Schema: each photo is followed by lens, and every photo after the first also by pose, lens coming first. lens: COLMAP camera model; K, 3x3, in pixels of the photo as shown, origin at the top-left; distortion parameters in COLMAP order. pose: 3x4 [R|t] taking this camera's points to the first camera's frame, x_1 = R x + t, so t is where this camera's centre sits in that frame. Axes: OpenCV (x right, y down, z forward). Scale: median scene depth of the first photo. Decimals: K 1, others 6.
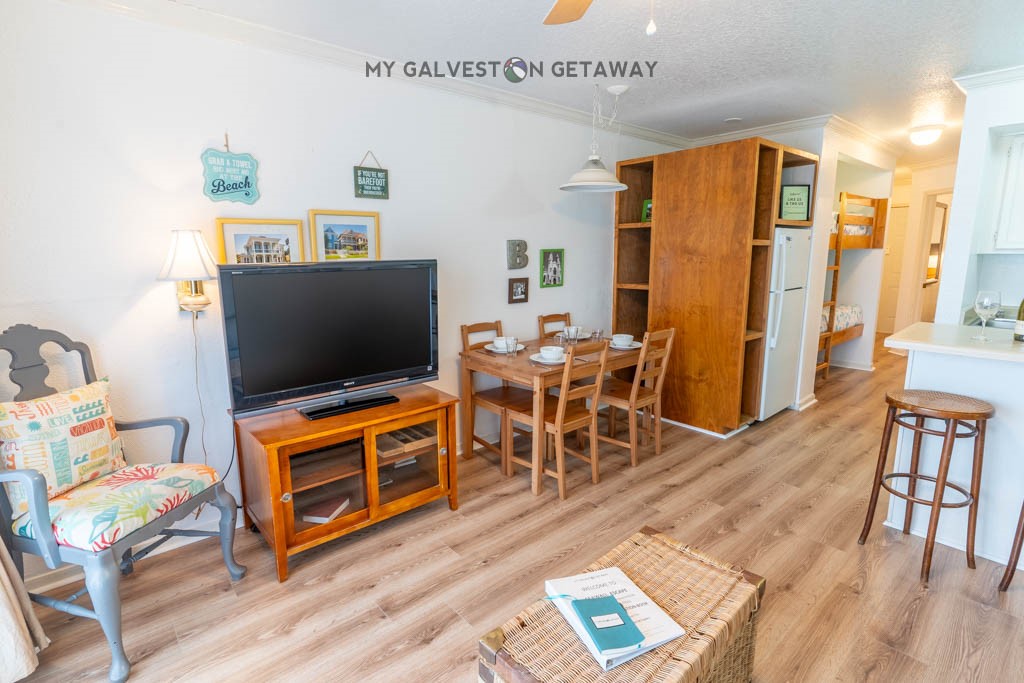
lens RADIAL K [[499.4, 0, 508.9], [0, 499.4, 342.5], [0, 0, 1]] dist [0.001051, 0.000497]
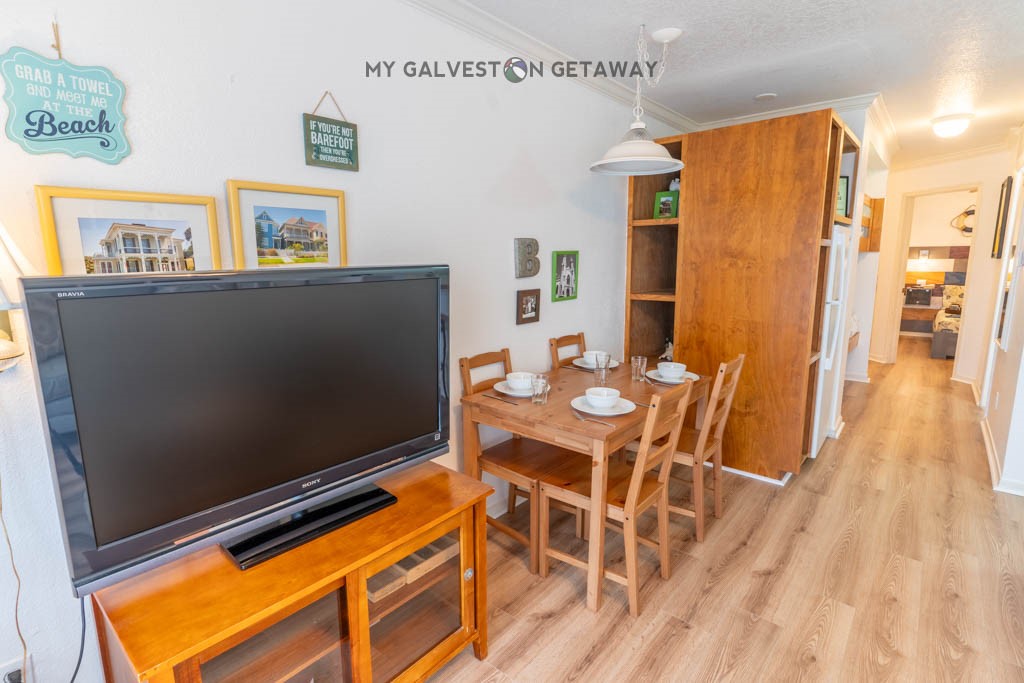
lens RADIAL K [[499.4, 0, 508.9], [0, 499.4, 342.5], [0, 0, 1]] dist [0.001051, 0.000497]
pose [[0.989095, -0.026071, 0.144955, -0.135798], [0.027609, 0.999582, -0.008607, -0.051655], [-0.144670, 0.012515, 0.989401, 0.311530]]
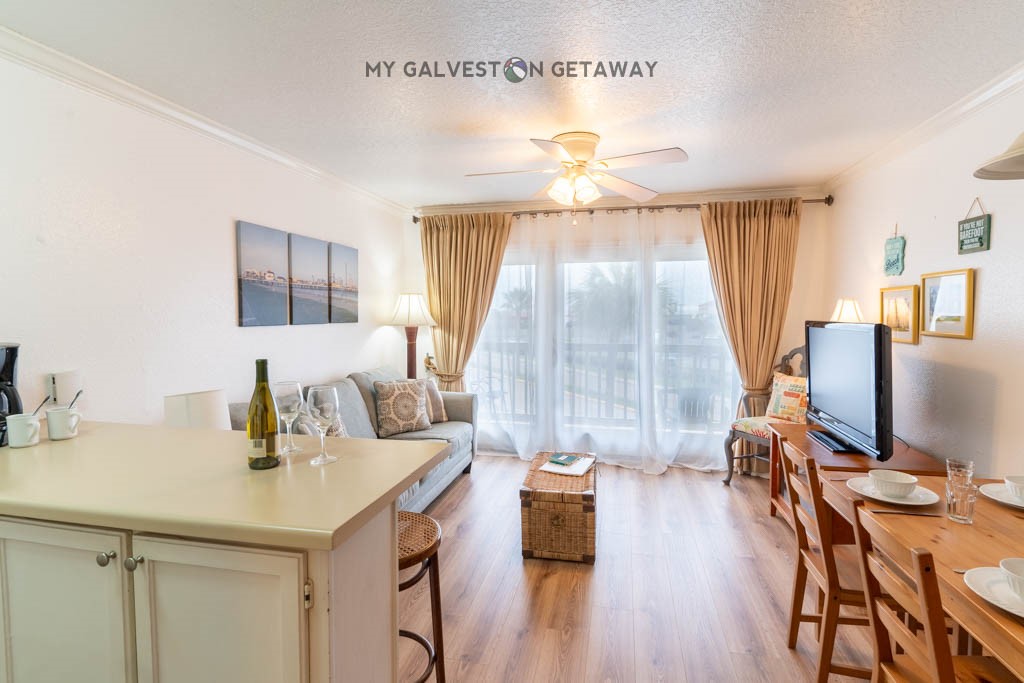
lens RADIAL K [[493.6, 0, 508.6], [0, 493.6, 341.4], [0, 0, 1]] dist [0.000138, -0.000289]
pose [[-0.809401, 0.047598, -0.585325, 0.769459], [-0.097704, 0.971904, 0.214142, -0.218648], [0.579072, 0.230515, -0.782009, 1.102999]]
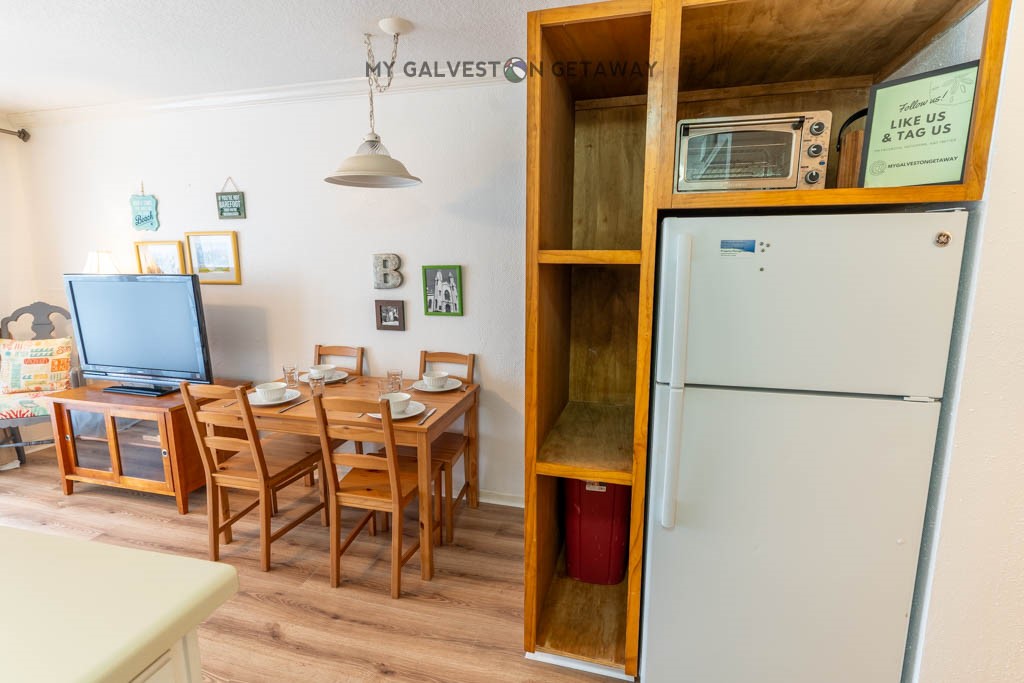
lens RADIAL K [[493.6, 0, 508.6], [0, 493.6, 341.4], [0, 0, 1]] dist [0.000138, -0.000289]
pose [[0.555990, 0.140013, -0.819312, 0.915350], [-0.156760, 0.985685, 0.062066, -0.163844], [0.816273, 0.093927, 0.569979, 0.805018]]
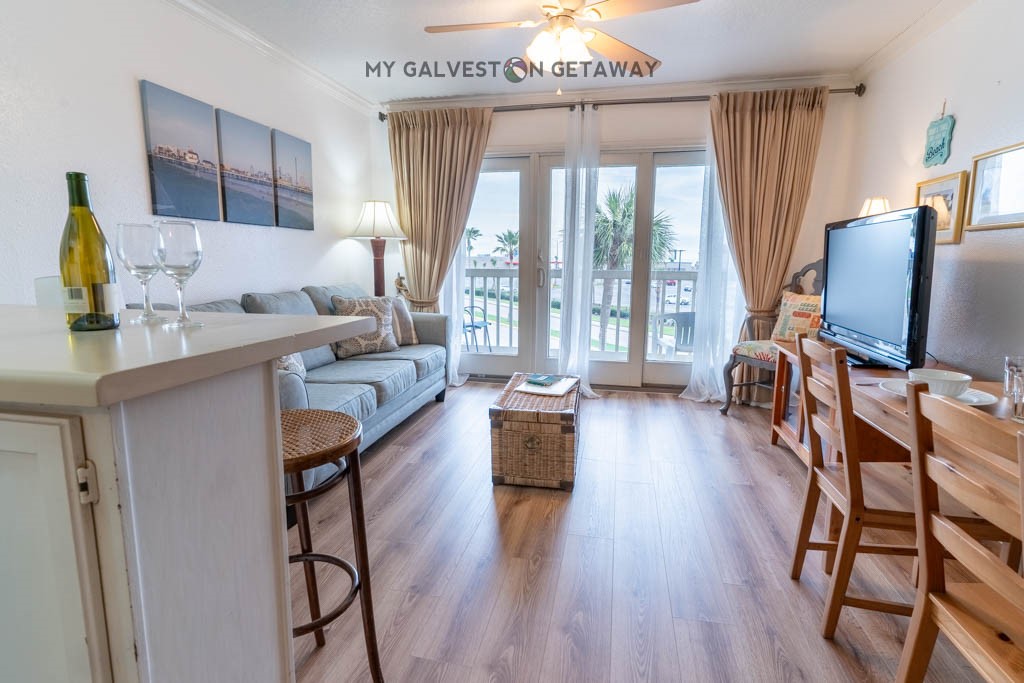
lens RADIAL K [[503.7, 0, 507.9], [0, 503.7, 341.7], [0, 0, 1]] dist [0.000111, 0.000147]
pose [[-0.803982, 0.101709, -0.585891, 0.673916], [-0.108115, 0.943842, 0.312208, -0.119250], [0.584742, 0.314353, -0.747836, 1.055335]]
